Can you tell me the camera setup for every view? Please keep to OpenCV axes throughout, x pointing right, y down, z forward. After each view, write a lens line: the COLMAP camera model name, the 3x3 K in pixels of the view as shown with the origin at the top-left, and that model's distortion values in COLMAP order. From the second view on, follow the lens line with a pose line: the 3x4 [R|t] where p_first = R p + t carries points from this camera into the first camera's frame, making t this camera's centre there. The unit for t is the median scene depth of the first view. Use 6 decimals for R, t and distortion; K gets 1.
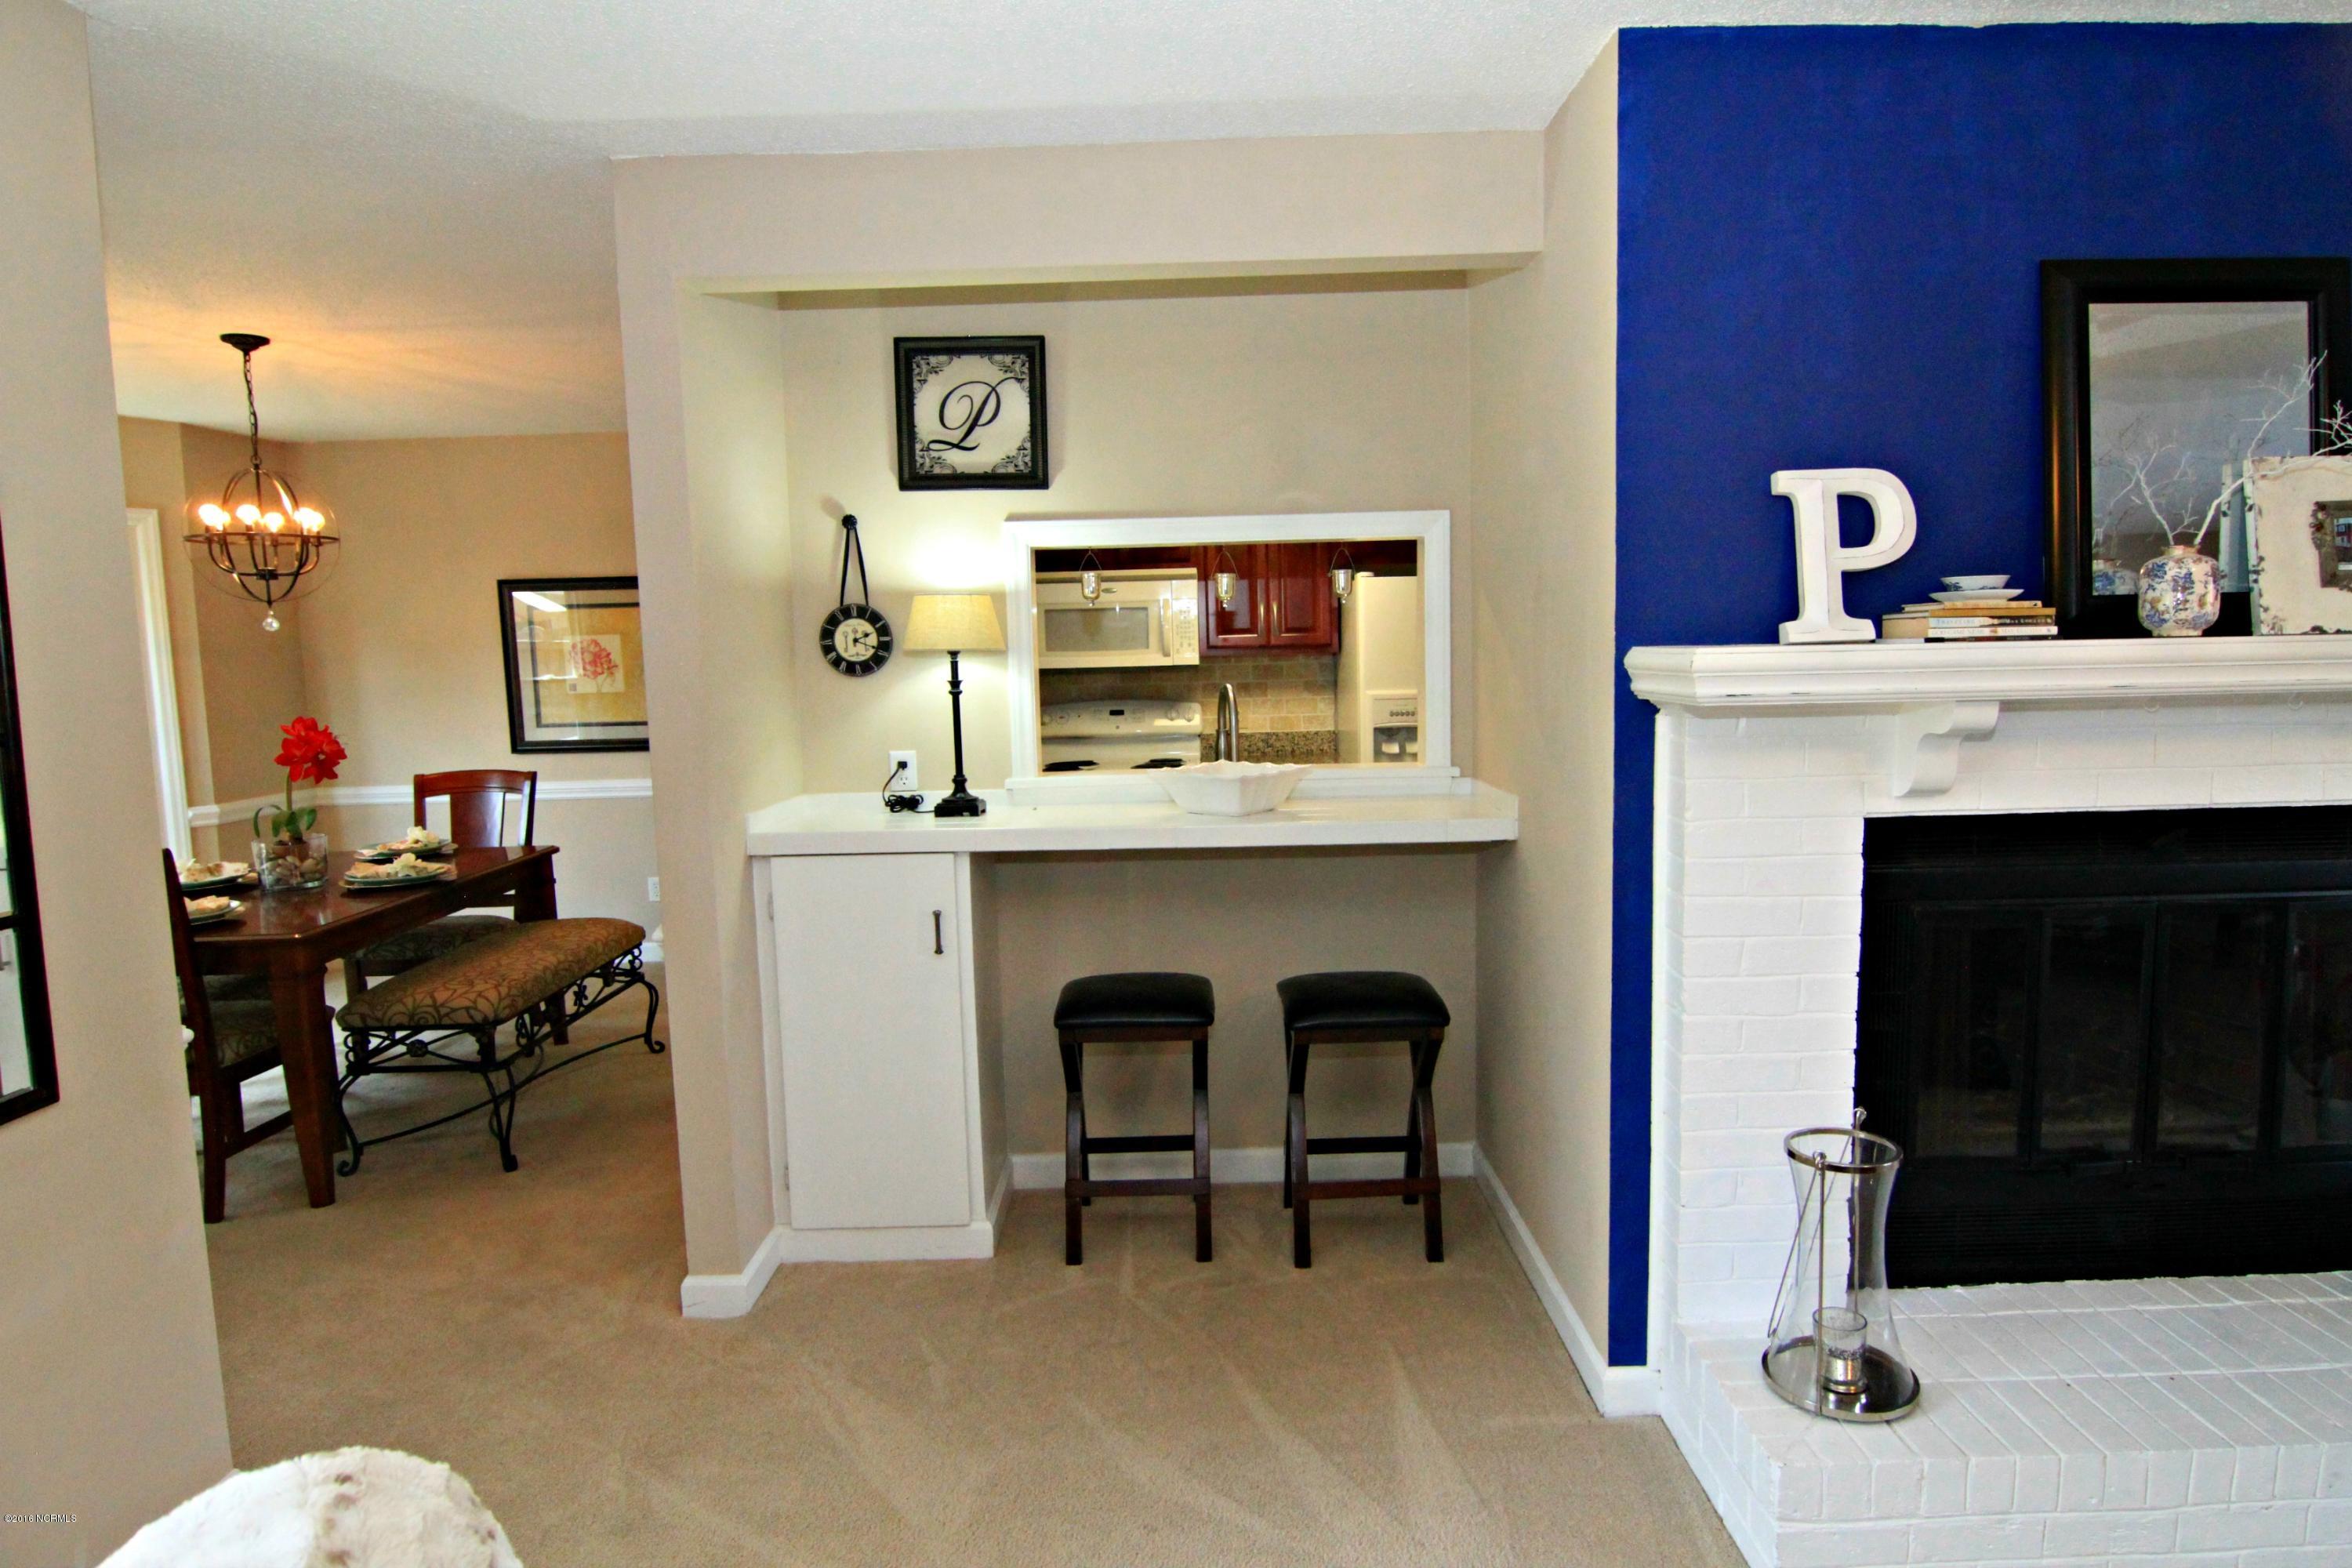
lens RADIAL K [[1327.6, 0, 1184.6], [0, 1327.6, 787.7], [0, 0, 1]] dist [-0.015390, -0.002503]
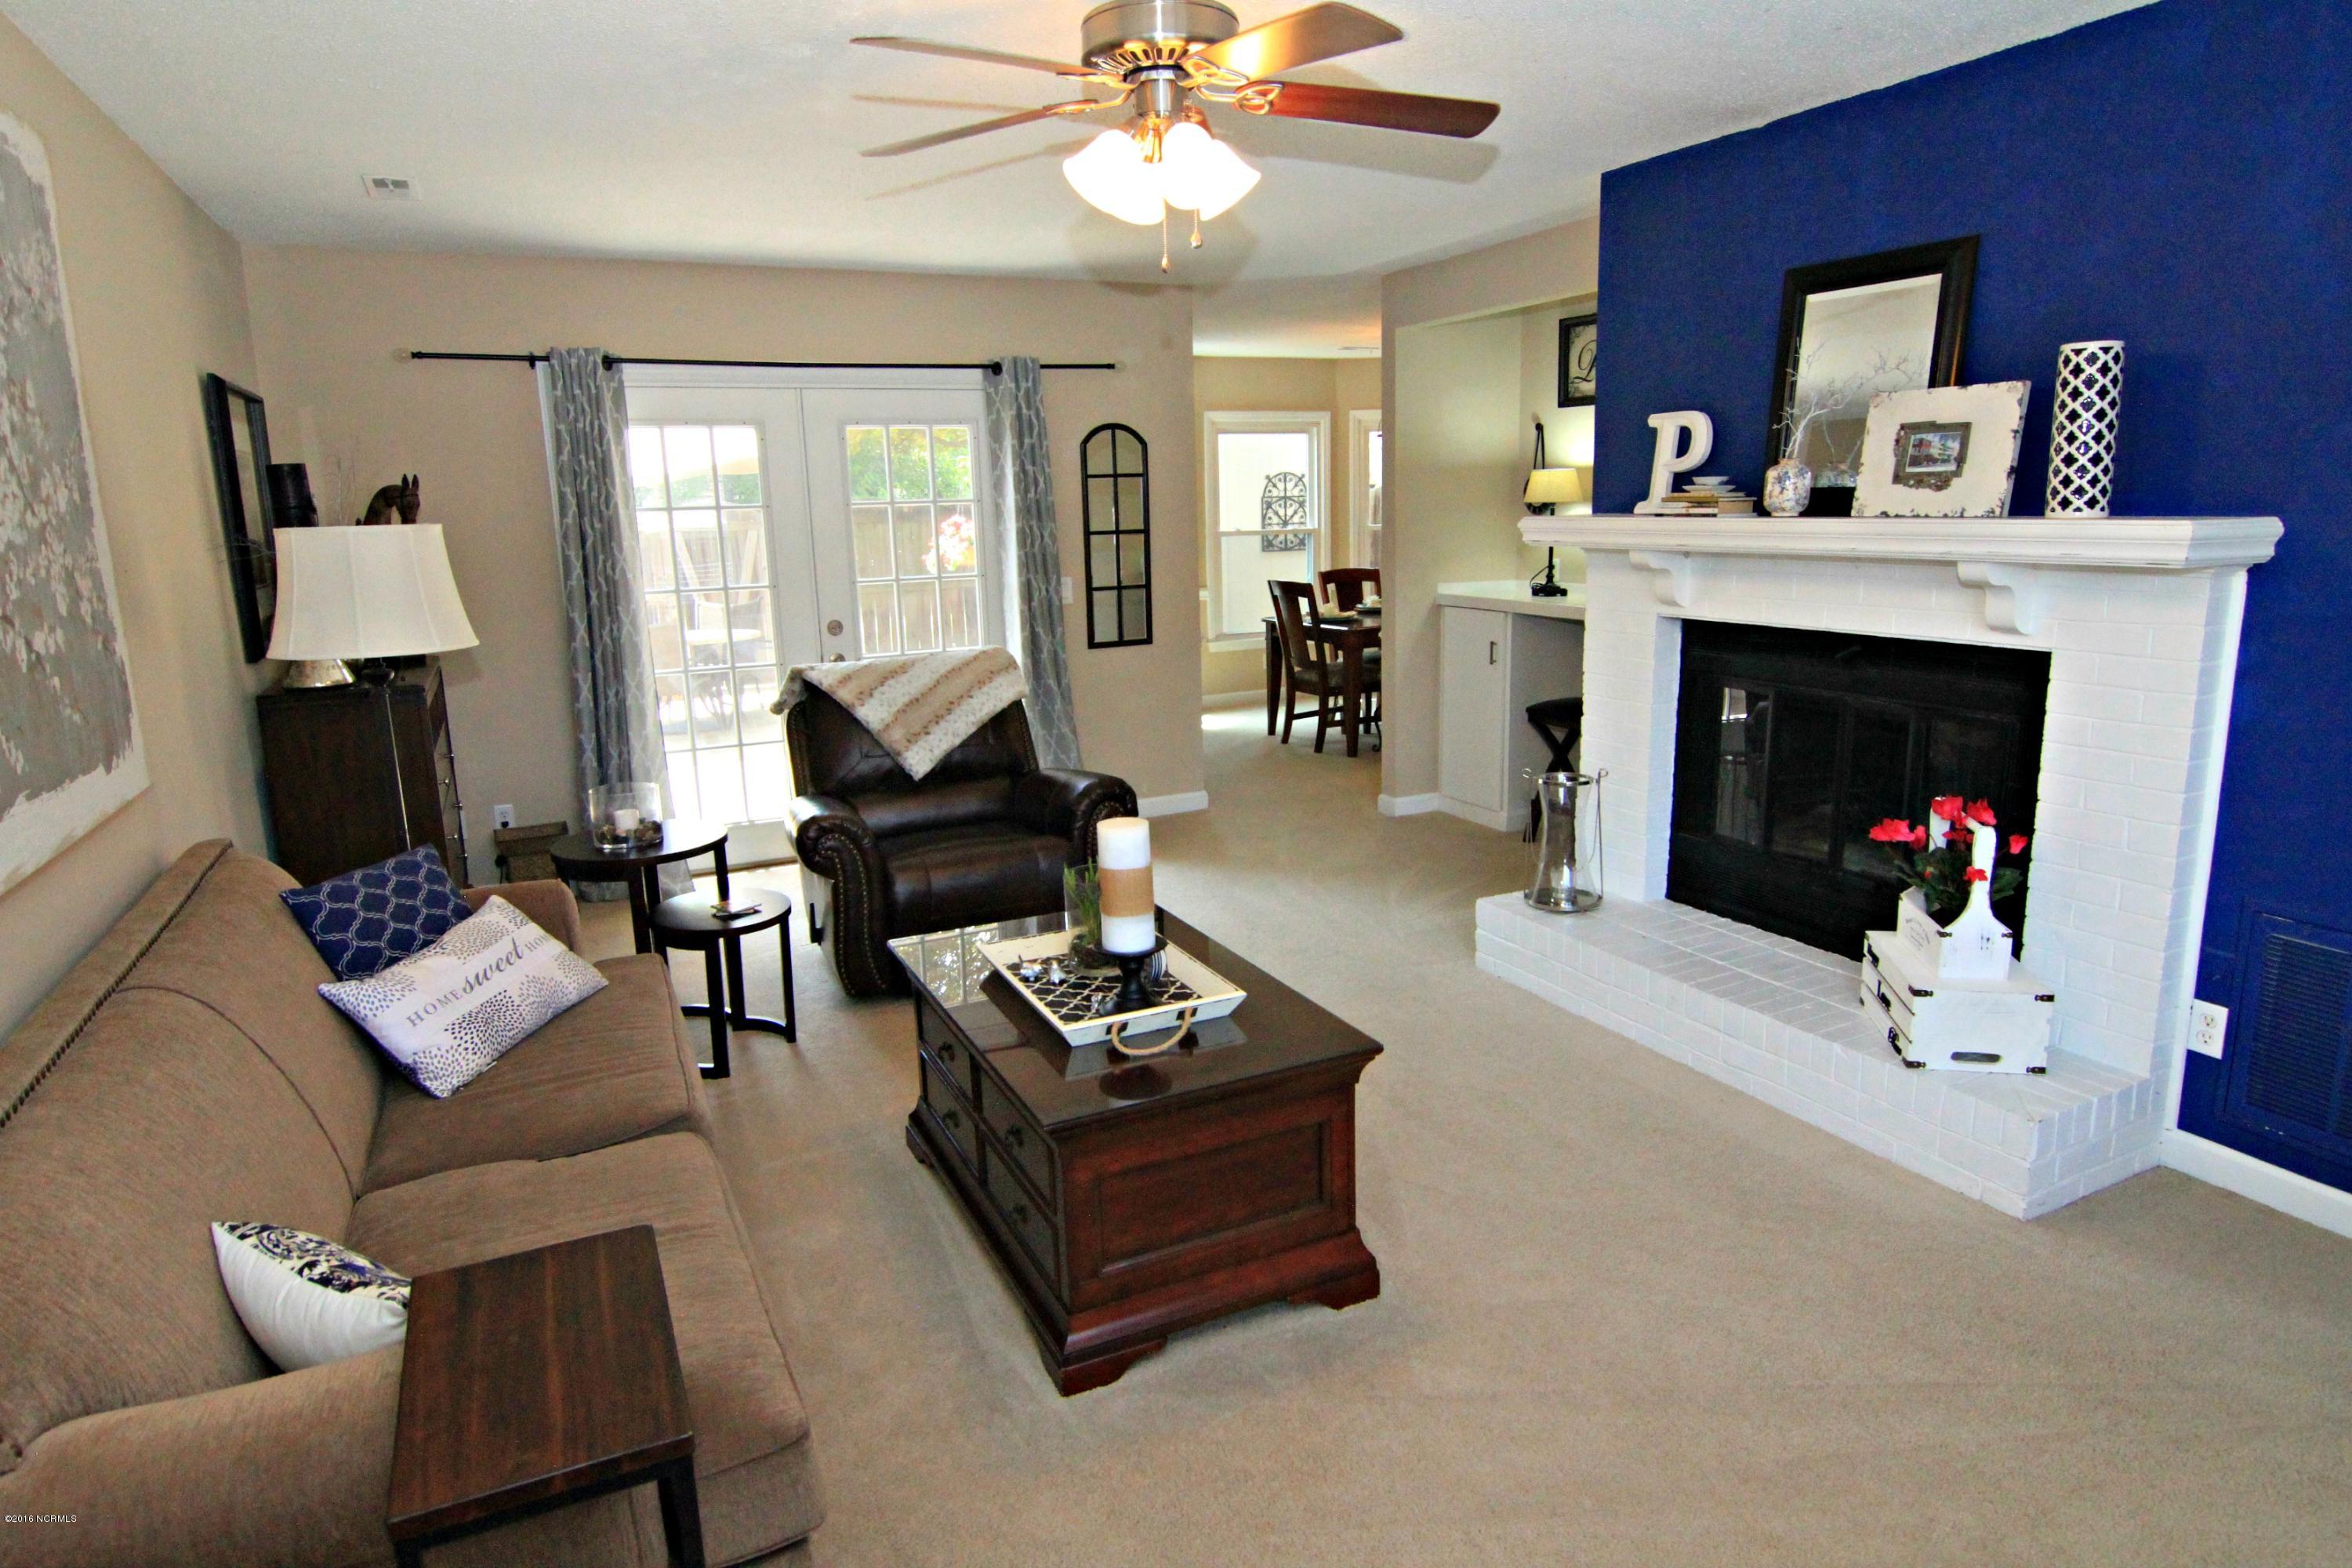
lens RADIAL K [[1327.6, 0, 1192.9], [0, 1327.6, 782.6], [0, 0, 1]] dist [-0.015390, -0.002503]
pose [[0.441994, 0.201181, -0.874167, 0.989226], [-0.080406, 0.979488, 0.184764, -0.019697], [0.893407, -0.011376, 0.449105, -0.185531]]
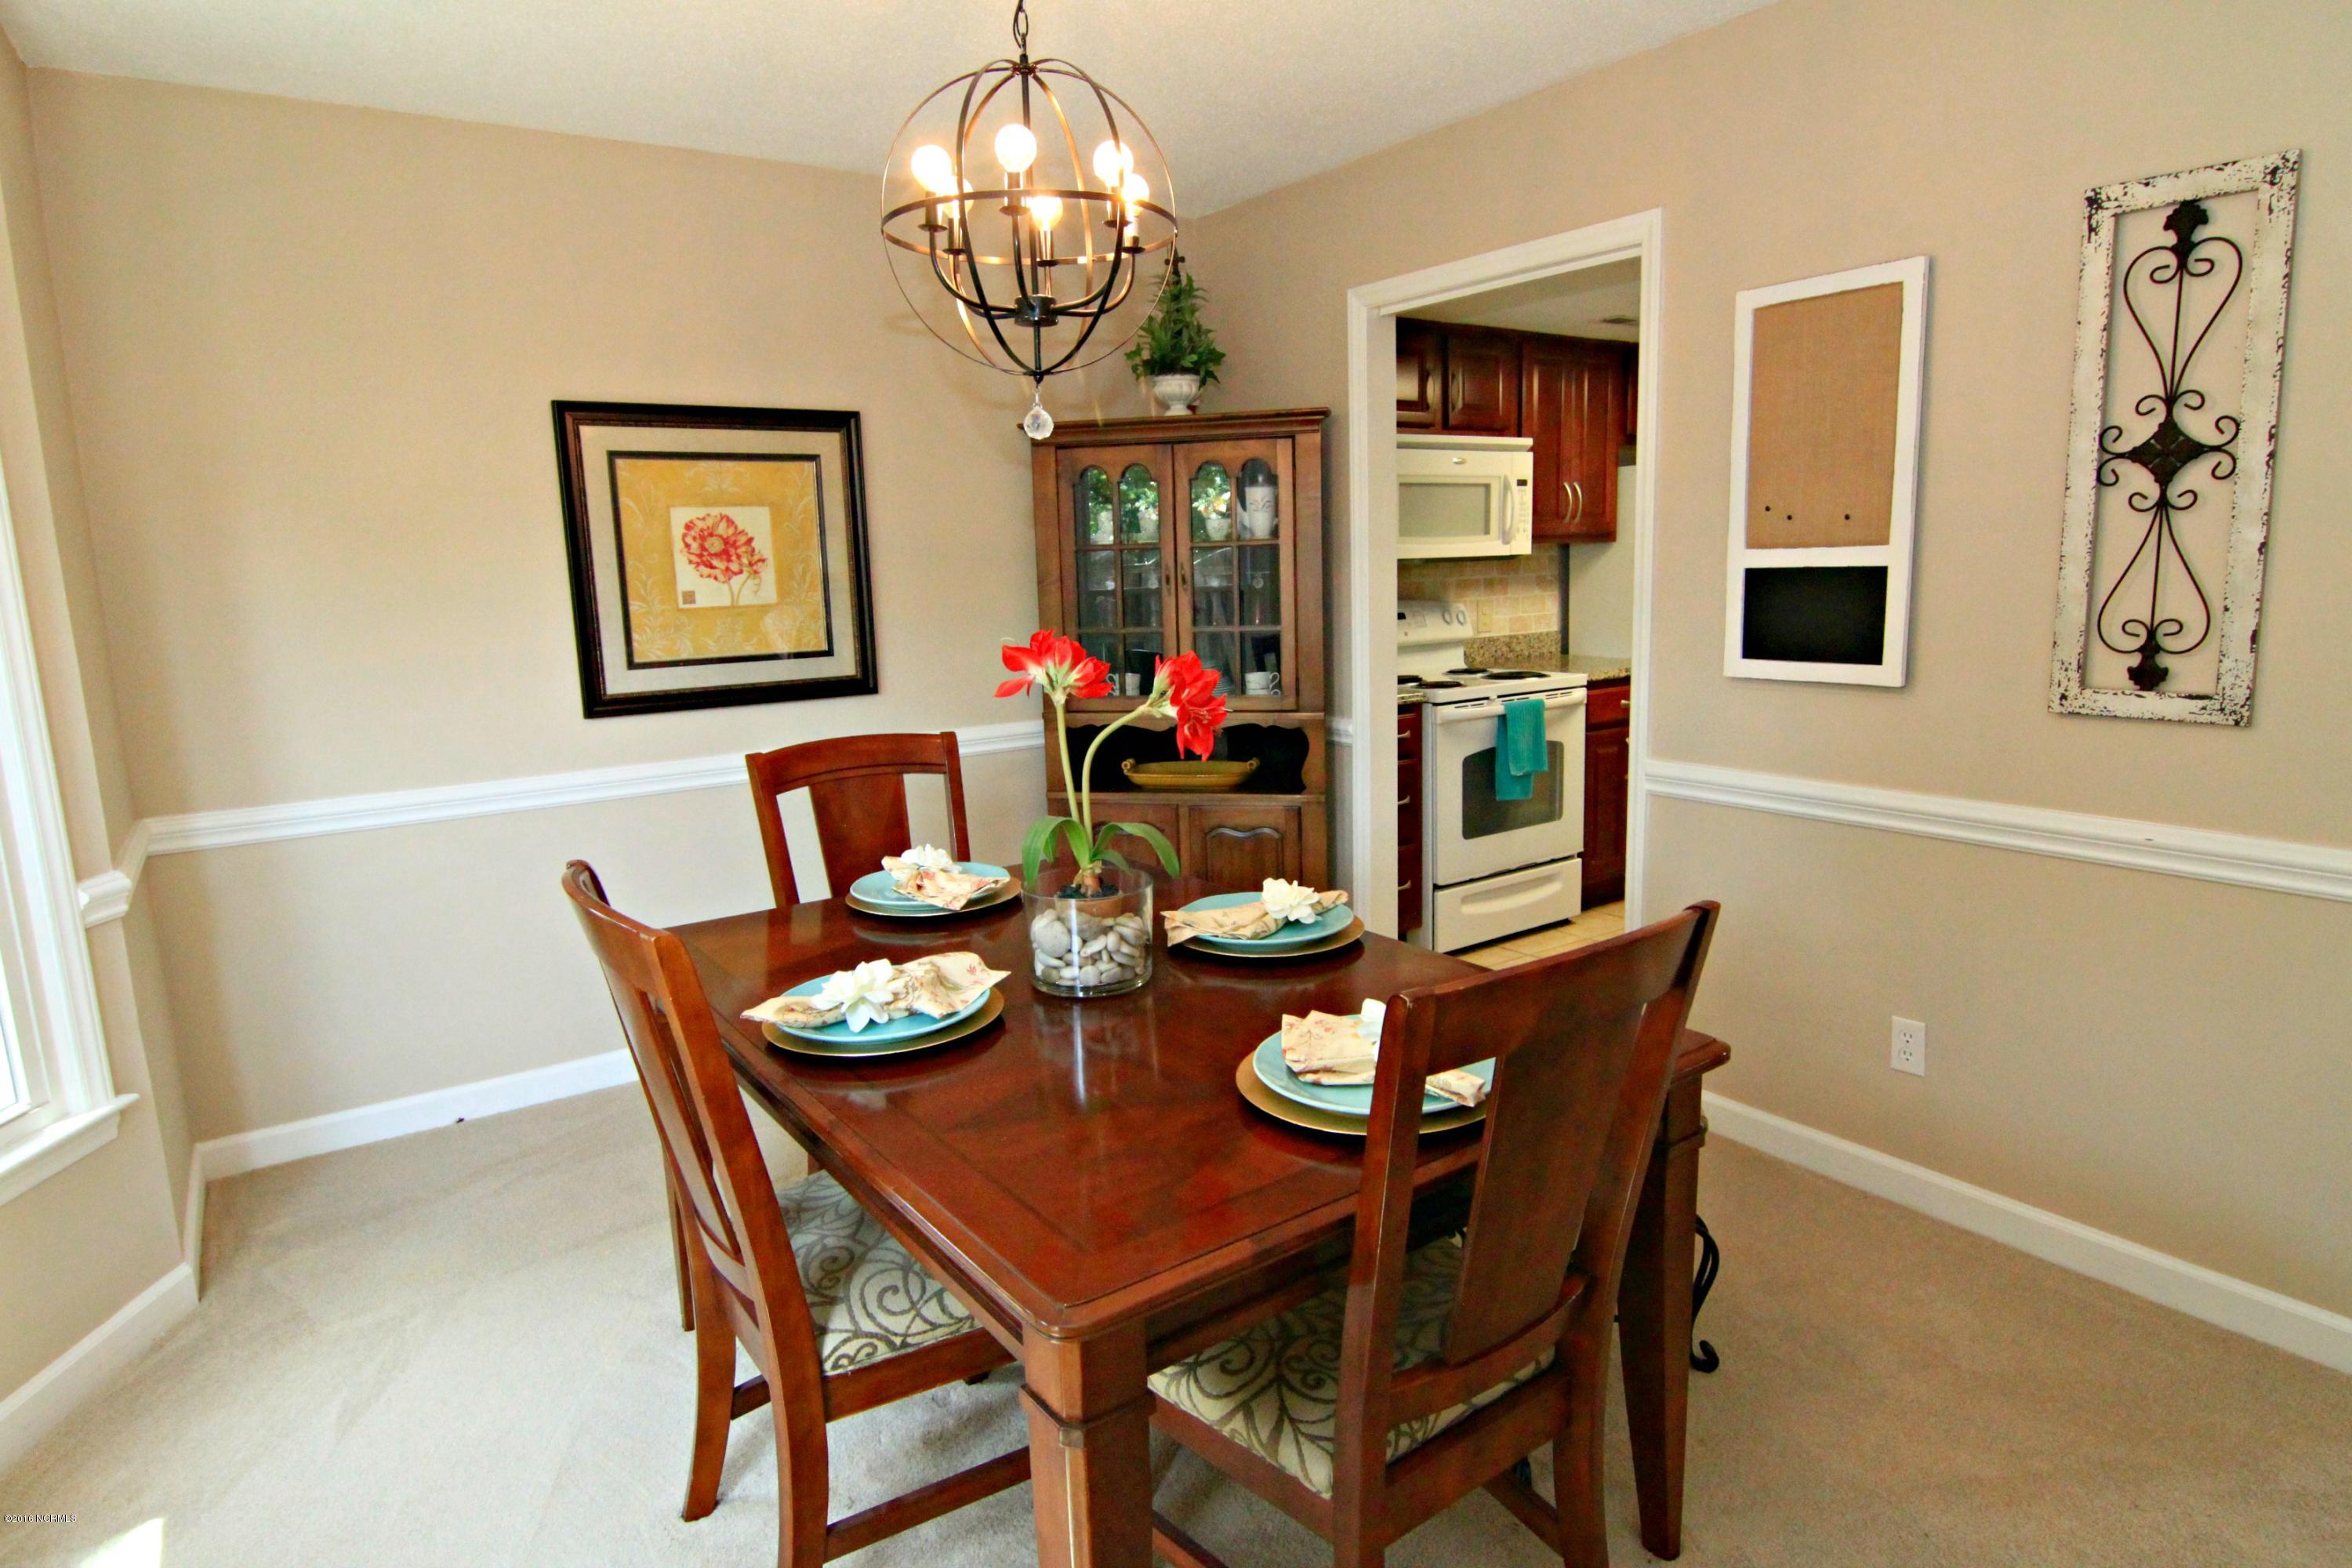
lens RADIAL K [[1327.6, 0, 1198.1], [0, 1327.6, 783.7], [0, 0, 1]] dist [-0.015390, -0.002503]
pose [[0.816012, -0.097400, 0.569770, -0.923117], [0.071646, 0.995143, 0.067506, -0.026078], [-0.573577, -0.014264, 0.819027, 0.584587]]
